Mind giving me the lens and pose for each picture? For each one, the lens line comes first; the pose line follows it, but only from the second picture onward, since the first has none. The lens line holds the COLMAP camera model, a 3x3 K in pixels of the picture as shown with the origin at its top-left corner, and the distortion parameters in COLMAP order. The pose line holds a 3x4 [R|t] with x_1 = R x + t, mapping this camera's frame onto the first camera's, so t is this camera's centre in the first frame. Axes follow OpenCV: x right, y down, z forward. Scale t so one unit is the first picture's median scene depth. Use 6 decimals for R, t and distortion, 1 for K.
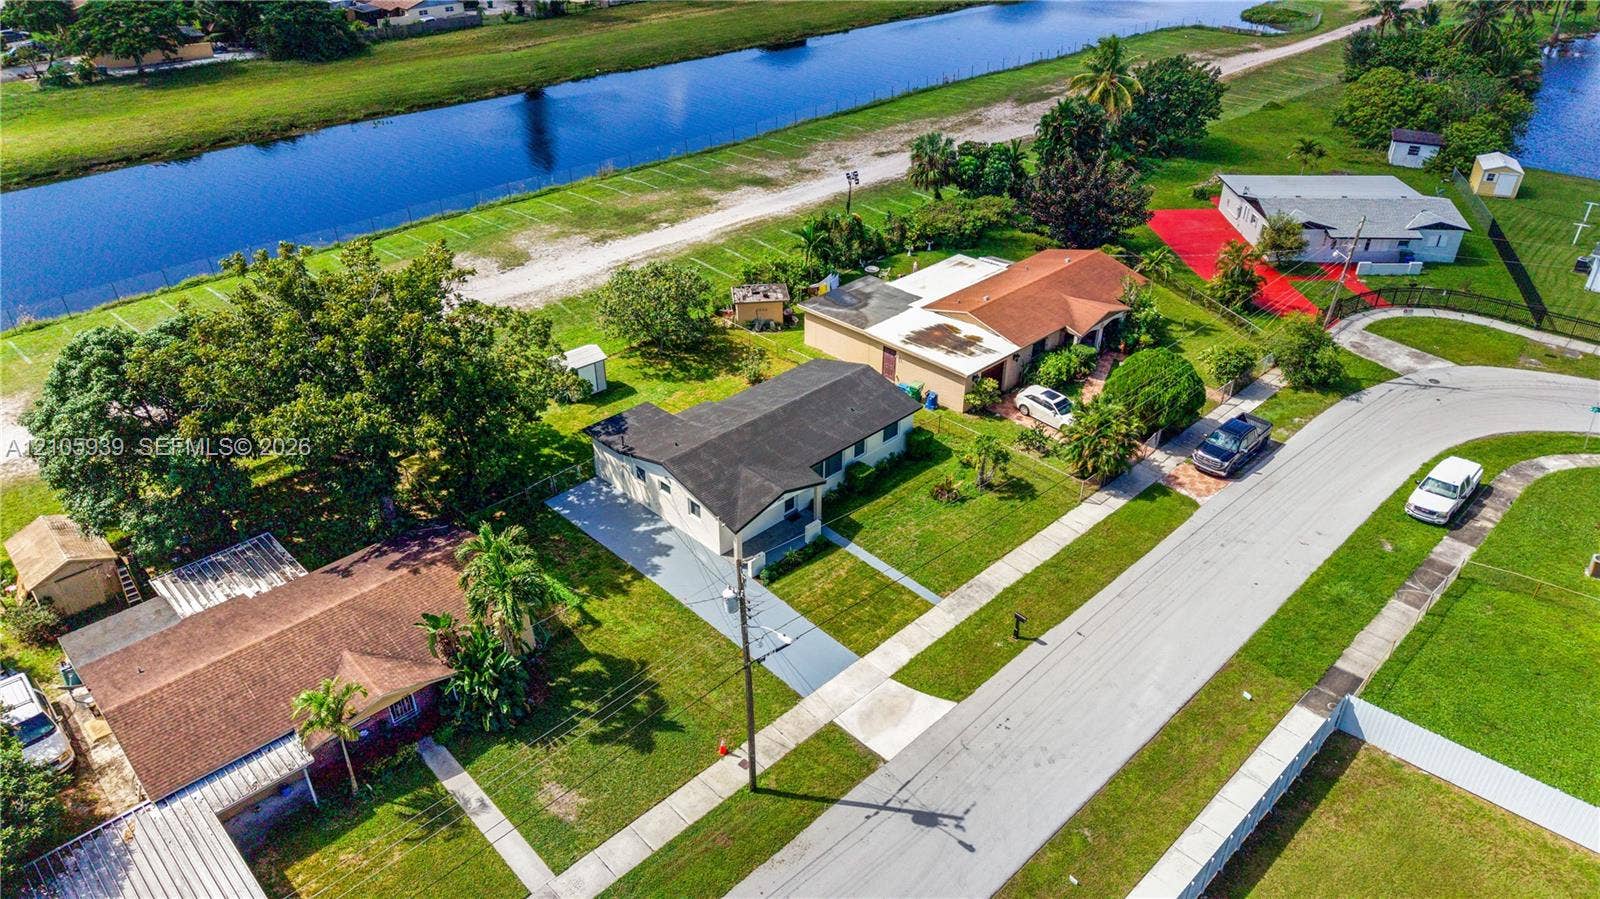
lens RADIAL K [[1121.3, 0, 800.0], [0, 1121.3, 449.5], [0, 0, 1]] dist [0.005889, 0.000374]
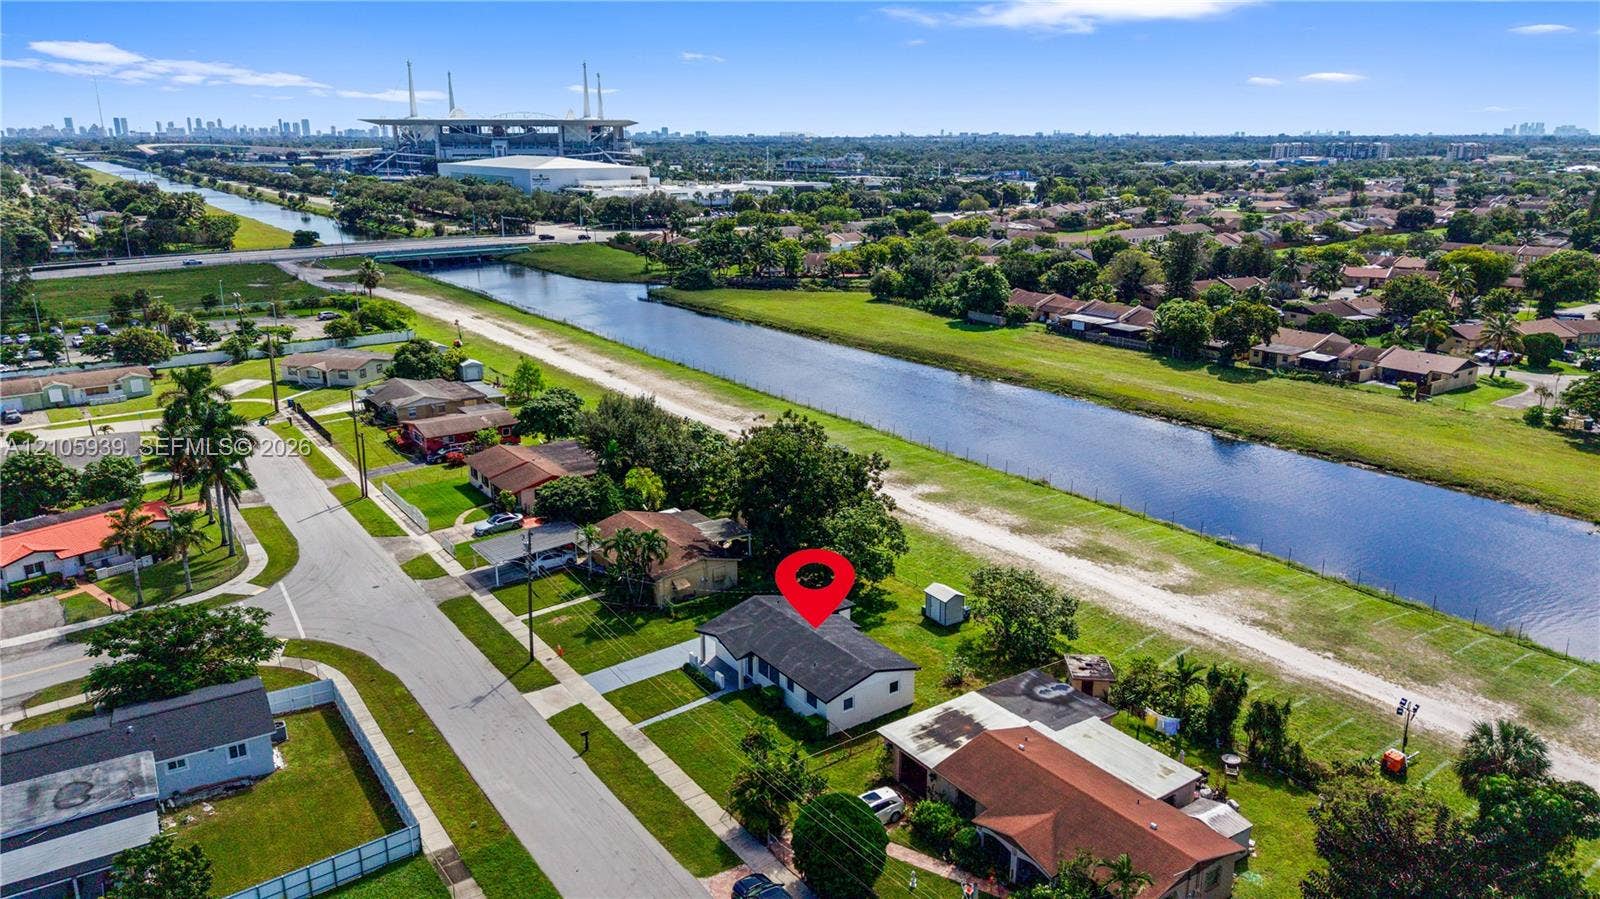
lens RADIAL K [[1121.3, 0, 800.0], [0, 1121.3, 449.5], [0, 0, 1]] dist [0.005889, 0.000374]
pose [[-0.183335, 0.262970, -0.947225, 1.207444], [-0.502218, 0.803270, 0.320209, -0.639972], [0.845083, 0.534419, -0.015200, 0.883548]]
